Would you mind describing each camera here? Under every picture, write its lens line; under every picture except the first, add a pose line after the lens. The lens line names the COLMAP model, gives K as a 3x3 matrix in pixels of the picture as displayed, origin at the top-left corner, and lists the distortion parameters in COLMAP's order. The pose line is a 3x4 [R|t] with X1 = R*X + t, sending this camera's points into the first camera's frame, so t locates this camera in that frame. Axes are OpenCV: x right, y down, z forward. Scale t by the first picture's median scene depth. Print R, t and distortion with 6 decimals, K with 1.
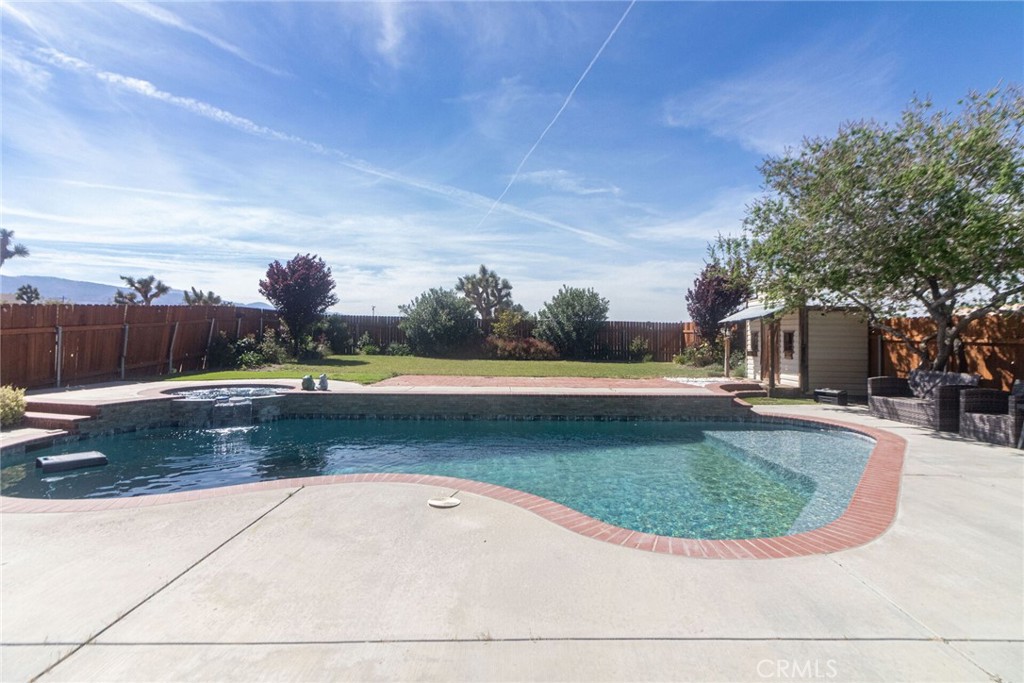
lens RADIAL K [[490.1, 0, 515.0], [0, 490.1, 324.8], [0, 0, 1]] dist [-0.002085, -0.000485]
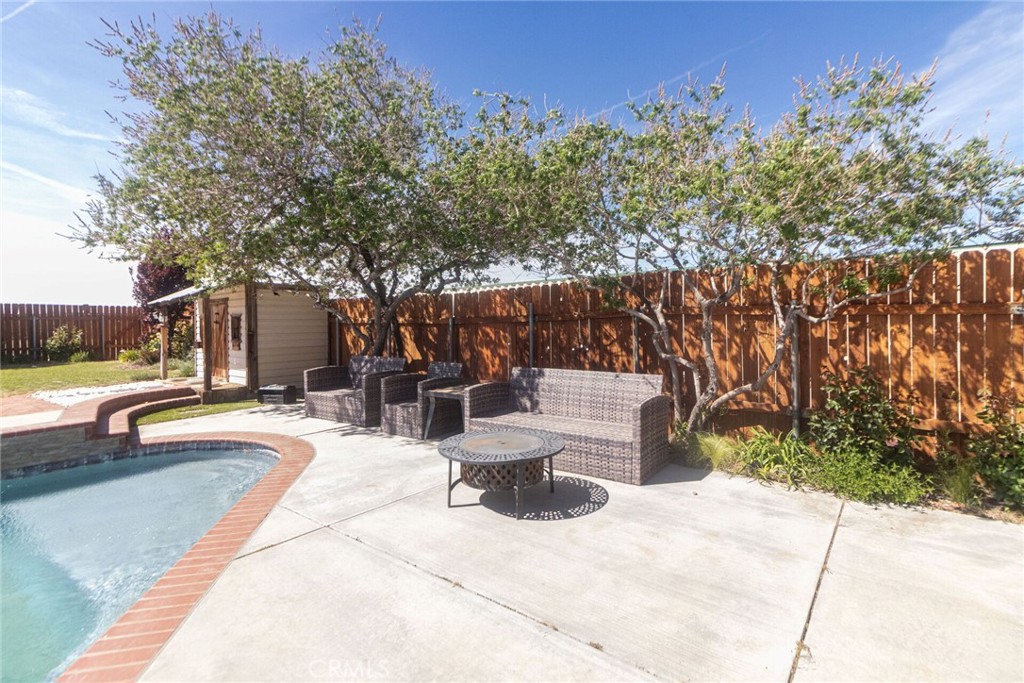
lens RADIAL K [[490.1, 0, 515.0], [0, 490.1, 324.8], [0, 0, 1]] dist [-0.002085, -0.000485]
pose [[0.637290, -0.030644, 0.770015, 0.249775], [0.005971, 0.999375, 0.034831, 0.005001], [-0.770601, -0.017600, 0.637075, 0.164593]]
